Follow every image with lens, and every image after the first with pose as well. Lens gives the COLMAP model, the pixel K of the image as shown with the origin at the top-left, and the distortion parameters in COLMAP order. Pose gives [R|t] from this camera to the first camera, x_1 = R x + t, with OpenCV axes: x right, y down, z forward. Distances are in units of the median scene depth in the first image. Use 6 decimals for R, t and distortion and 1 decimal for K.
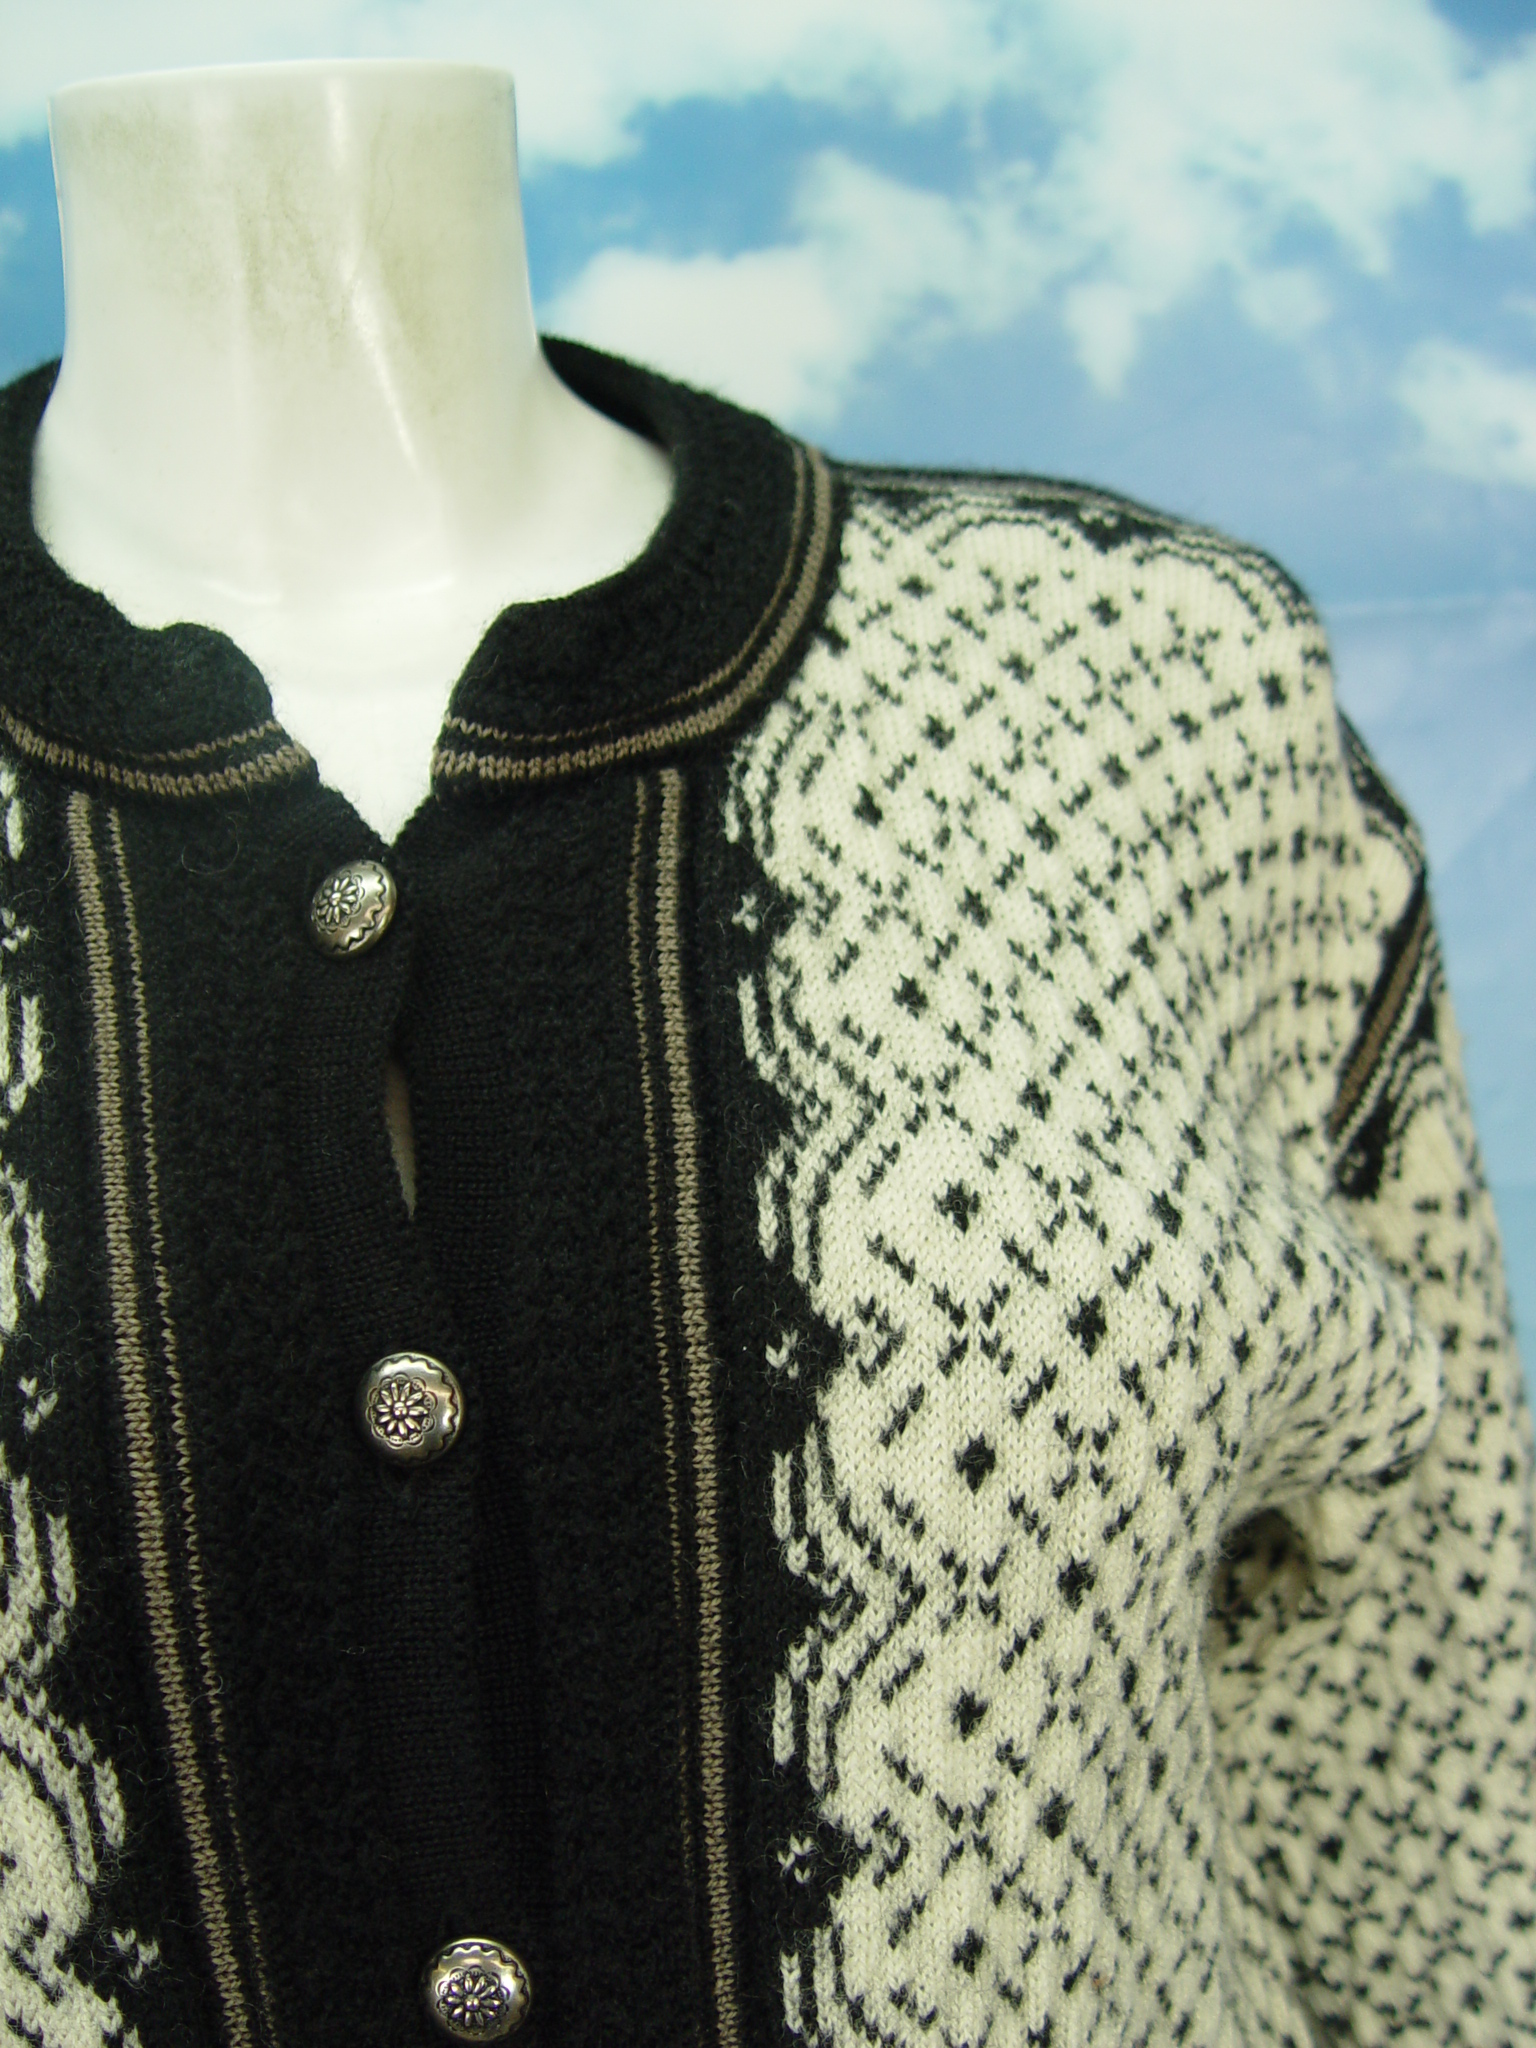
lens RADIAL K [[2333.6, 0, 768.0], [0, 2333.6, 1024.0], [0, 0, 1]] dist [-0.212706, 0.228533]
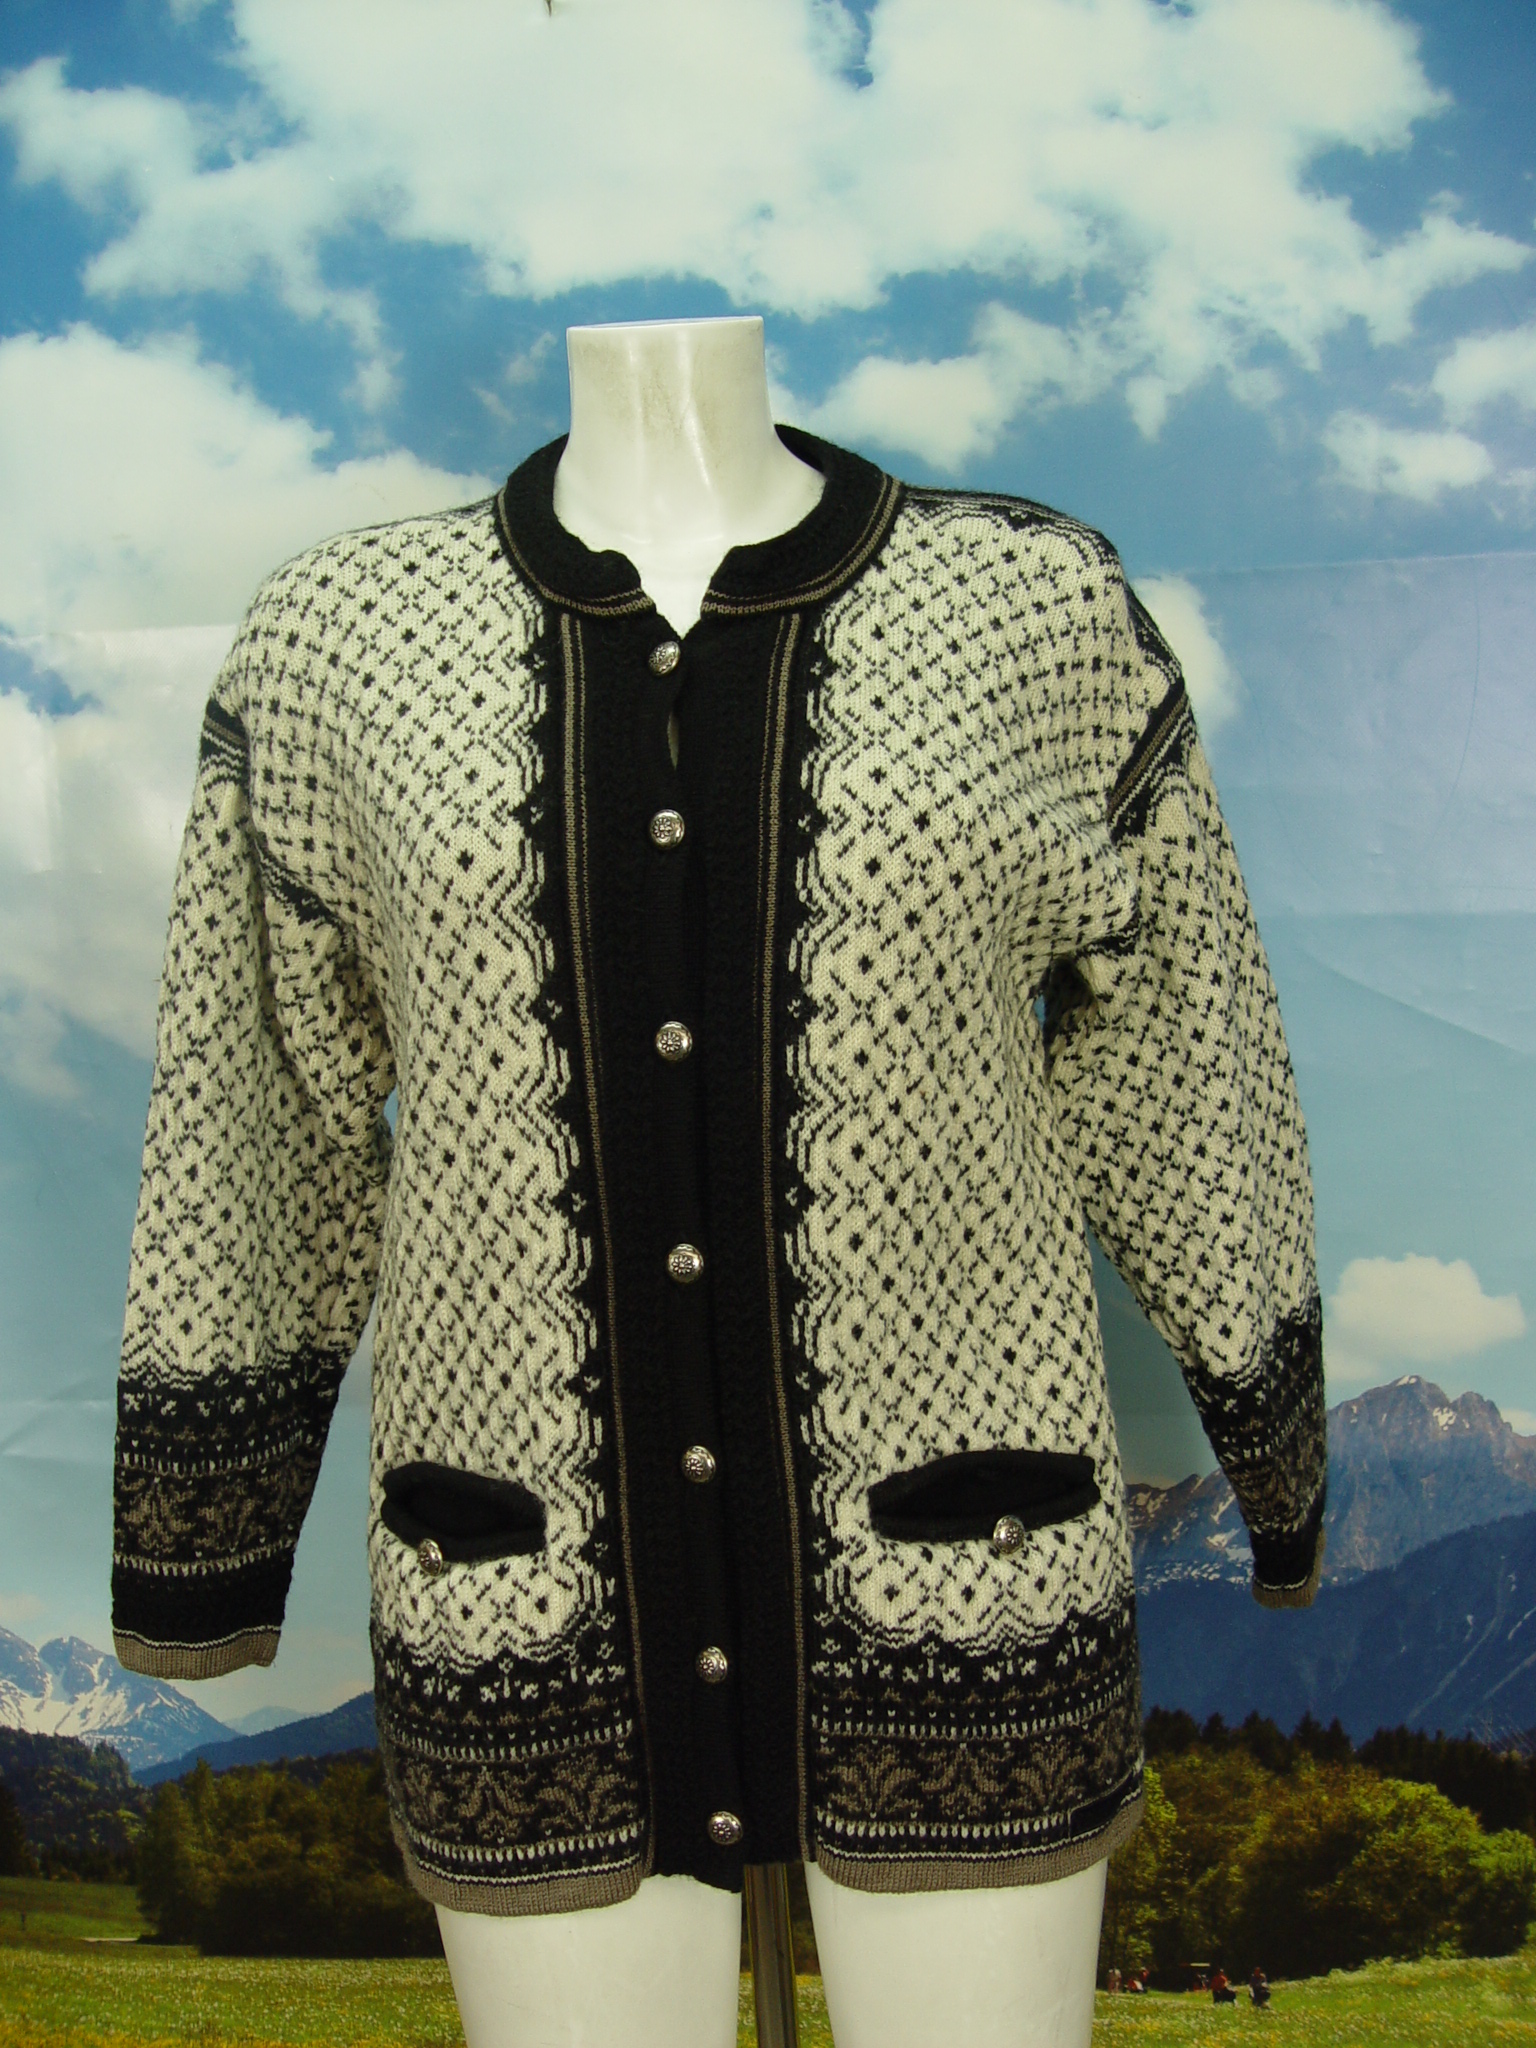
lens RADIAL K [[2333.6, 0, 768.0], [0, 2333.6, 1024.0], [0, 0, 1]] dist [-0.212706, 0.228533]
pose [[0.976611, 0.062982, -0.205584, 0.455081], [-0.059521, 0.997962, 0.022983, 0.267752], [0.206613, -0.010209, 0.978370, -1.411260]]
